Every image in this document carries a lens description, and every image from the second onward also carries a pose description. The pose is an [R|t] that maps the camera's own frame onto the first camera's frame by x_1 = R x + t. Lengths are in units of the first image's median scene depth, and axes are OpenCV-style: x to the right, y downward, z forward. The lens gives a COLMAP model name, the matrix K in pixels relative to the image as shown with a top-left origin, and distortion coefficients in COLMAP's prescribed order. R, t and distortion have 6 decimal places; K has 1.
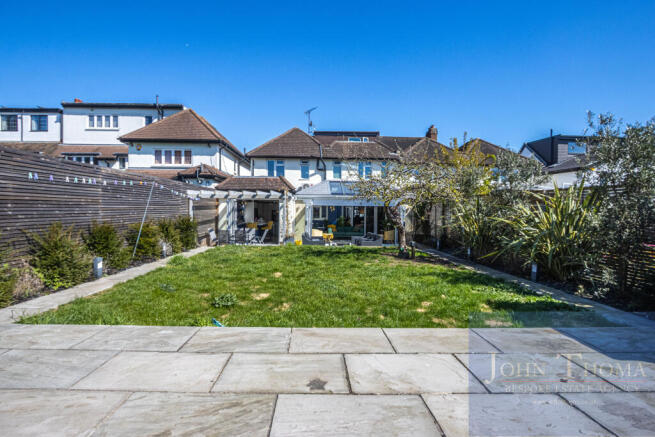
lens RADIAL K [[306.3, 0, 323.5], [0, 306.3, 216.0], [0, 0, 1]] dist [-0.023135, 0.000260]
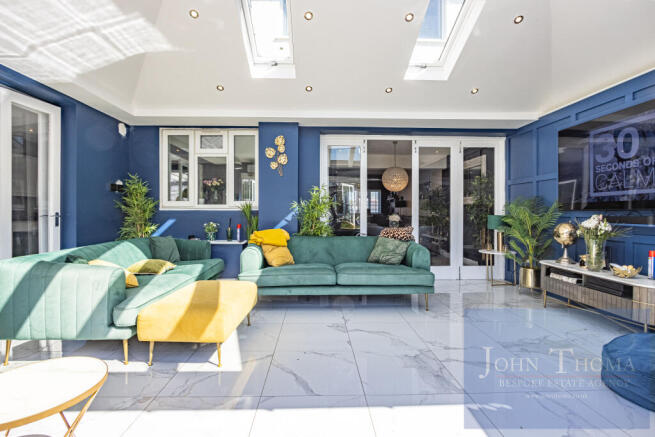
lens RADIAL K [[306.3, 0, 323.5], [0, 306.3, 216.0], [0, 0, 1]] dist [-0.023135, 0.000260]
pose [[0.999874, -0.006114, 0.014659, 0.059768], [0.006060, 0.999975, 0.003723, 0.017341], [-0.014681, -0.003634, 0.999886, 0.779099]]
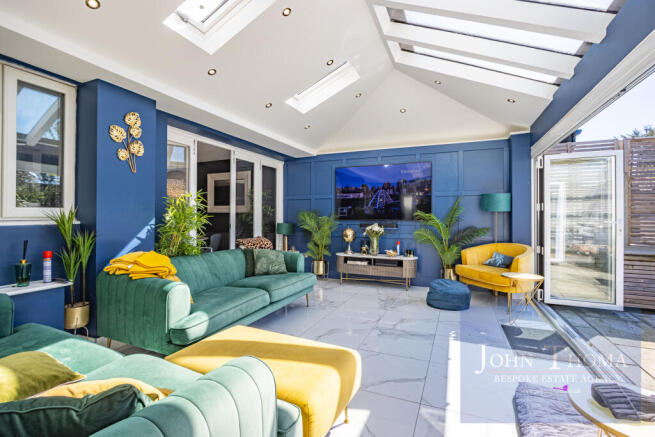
lens RADIAL K [[297.2, 0, 325.5], [0, 297.2, 214.8], [0, 0, 1]] dist [-0.023140, -0.000155]
pose [[0.436128, -0.003142, 0.899879, -0.054323], [0.010913, 0.999939, -0.001798, 0.010934], [-0.899818, 0.010604, 0.436136, 0.854734]]
